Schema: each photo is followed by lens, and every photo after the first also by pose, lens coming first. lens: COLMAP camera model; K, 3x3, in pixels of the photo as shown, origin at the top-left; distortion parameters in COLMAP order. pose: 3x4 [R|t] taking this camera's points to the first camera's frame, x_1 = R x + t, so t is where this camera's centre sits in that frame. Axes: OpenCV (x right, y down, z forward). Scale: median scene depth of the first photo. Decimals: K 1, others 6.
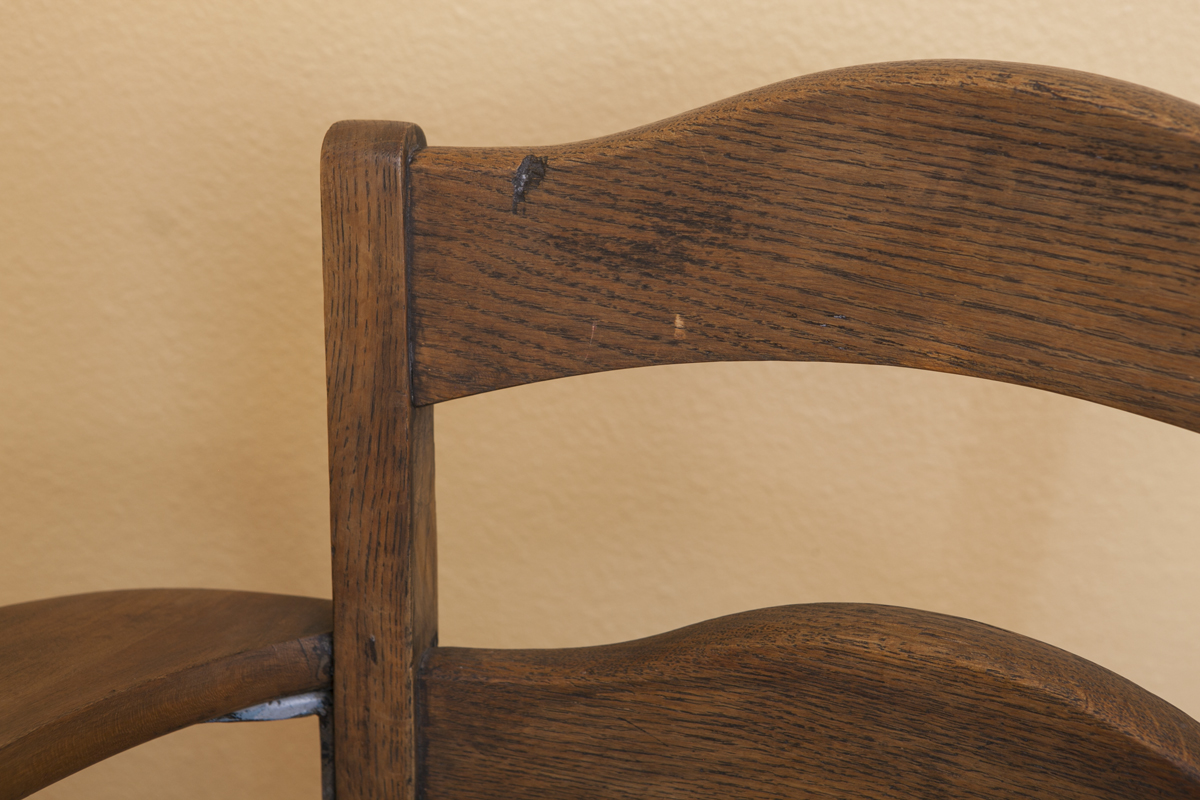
lens RADIAL K [[2222.4, 0, 600.0], [0, 2222.4, 400.0], [0, 0, 1]] dist [0.218670, 0.079117]
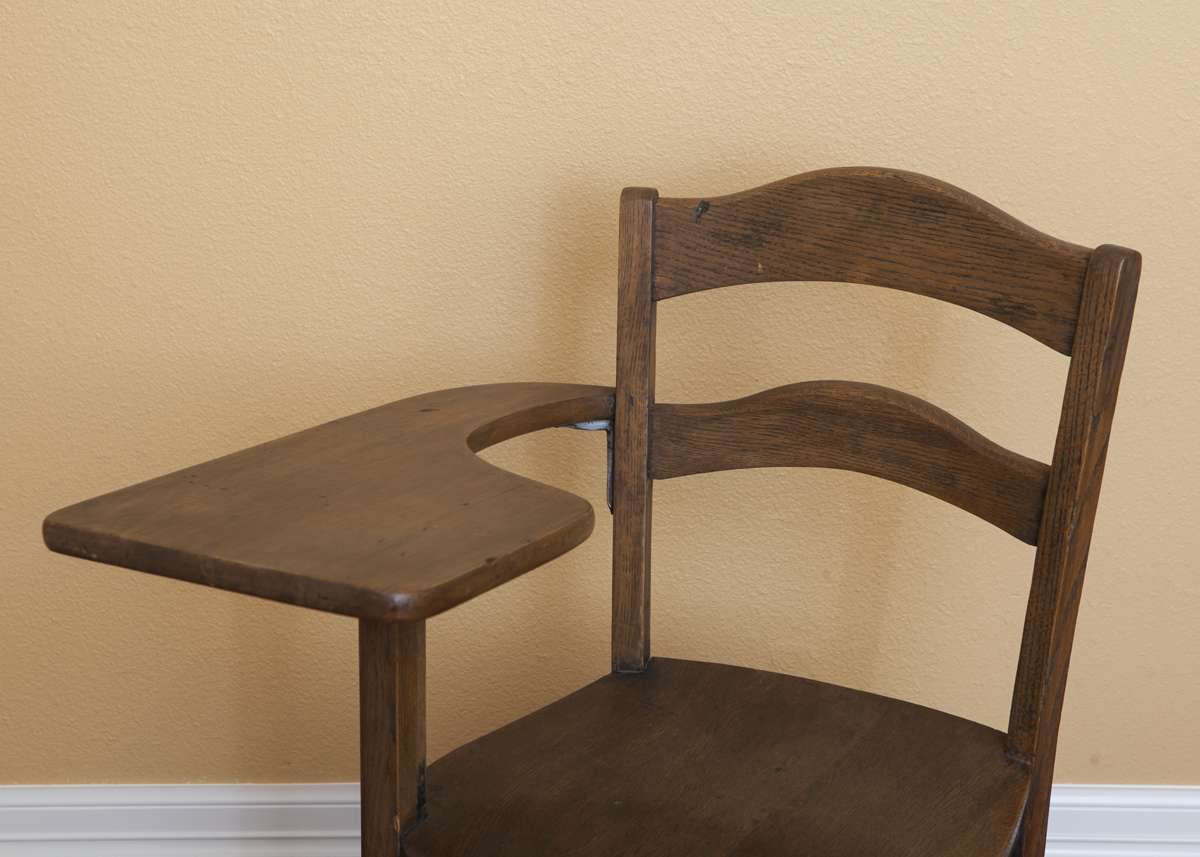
lens RADIAL K [[2304.3, 0, 552.9], [0, 2304.3, 408.1], [0, 0, 1]] dist [0.070013, 0.202191]
pose [[0.999633, 0.019168, -0.019163, -0.148153], [-0.020254, 0.998098, -0.058219, 0.286445], [0.018011, 0.058586, 0.998120, -1.637732]]
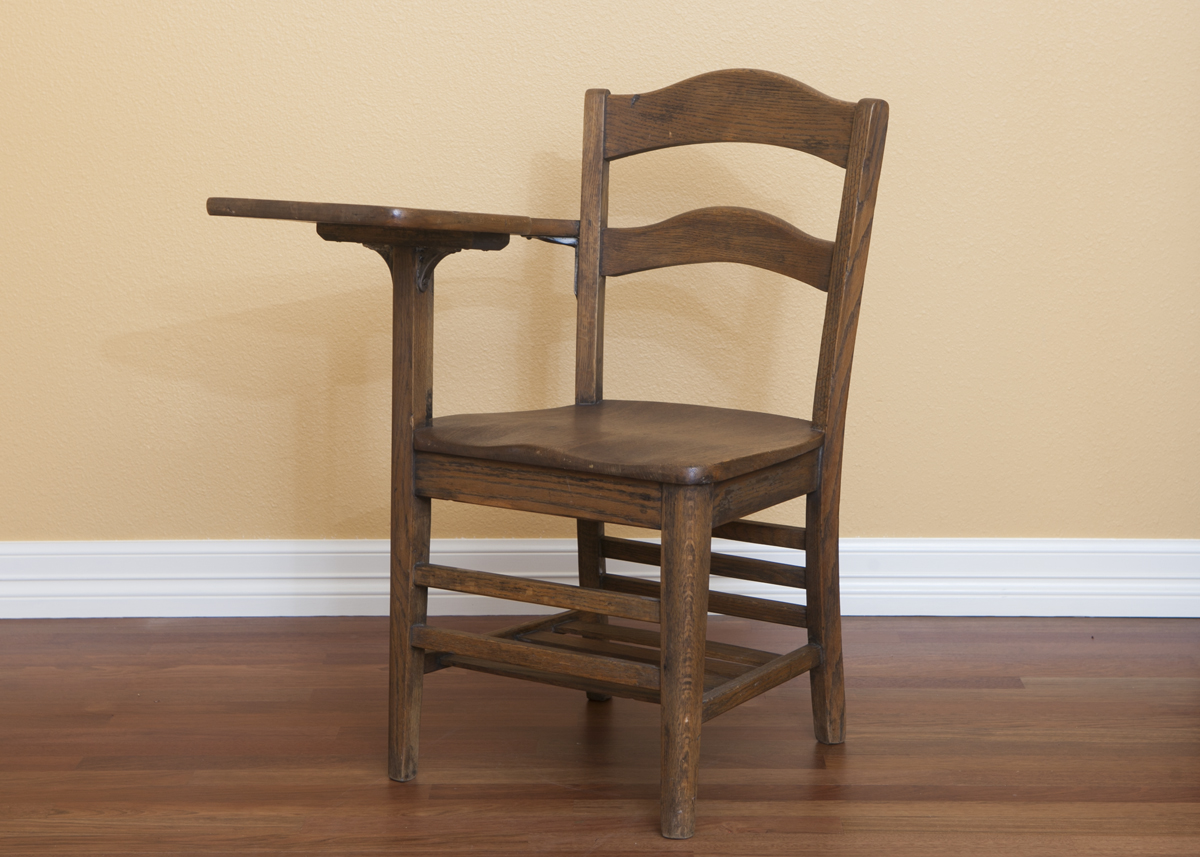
lens RADIAL K [[2339.9, 0, 600.0], [0, 2339.9, 428.5], [0, 0, 1]] dist [0.045515, -0.021497]
pose [[0.993776, 0.036693, -0.105183, 0.372939], [-0.057191, 0.978317, -0.199061, 1.333533], [0.095598, 0.203837, 0.974326, -3.022281]]
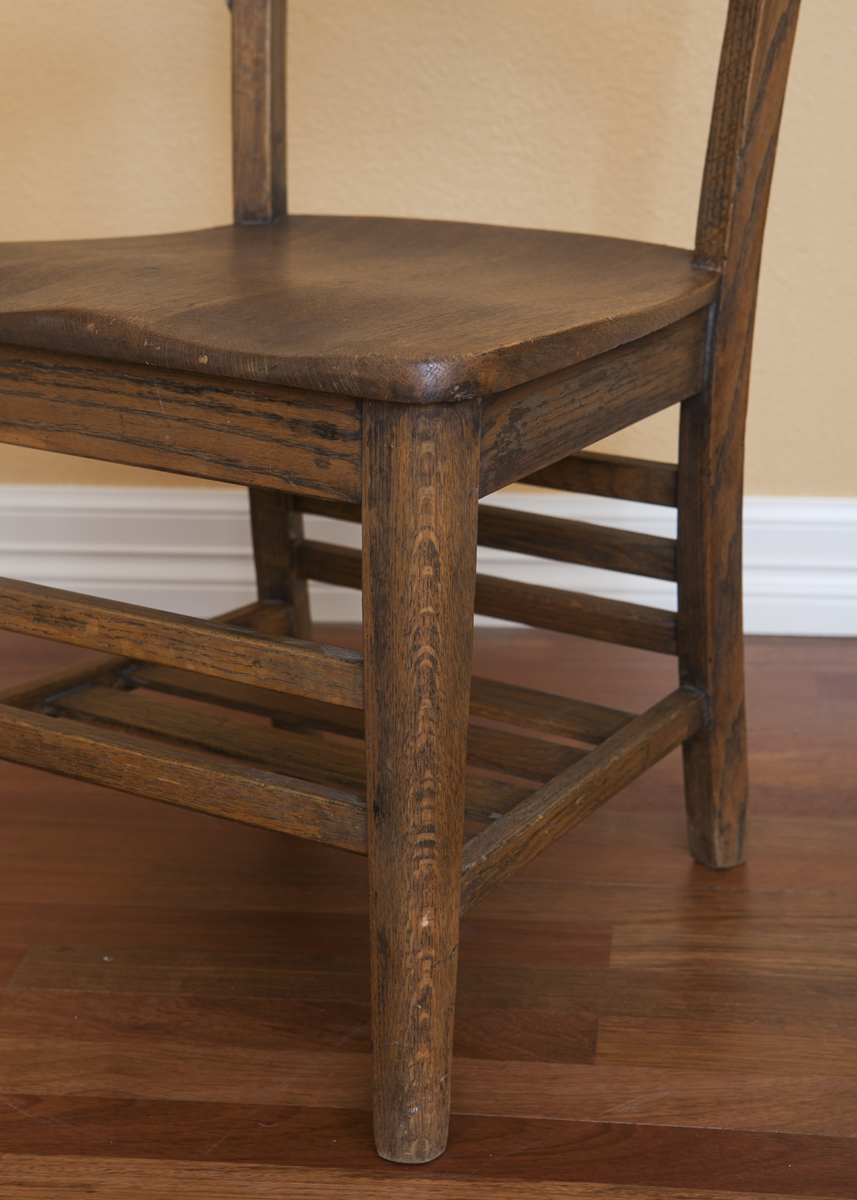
lens RADIAL K [[2200.7, 0, 395.3], [0, 2200.7, 599.9], [0, 0, 1]] dist [0.104830, 0.149515]
pose [[0.992500, 0.043101, -0.114393, 0.286806], [-0.049051, 0.997558, -0.049718, 0.896015], [0.111971, 0.054956, 0.992191, -0.918046]]
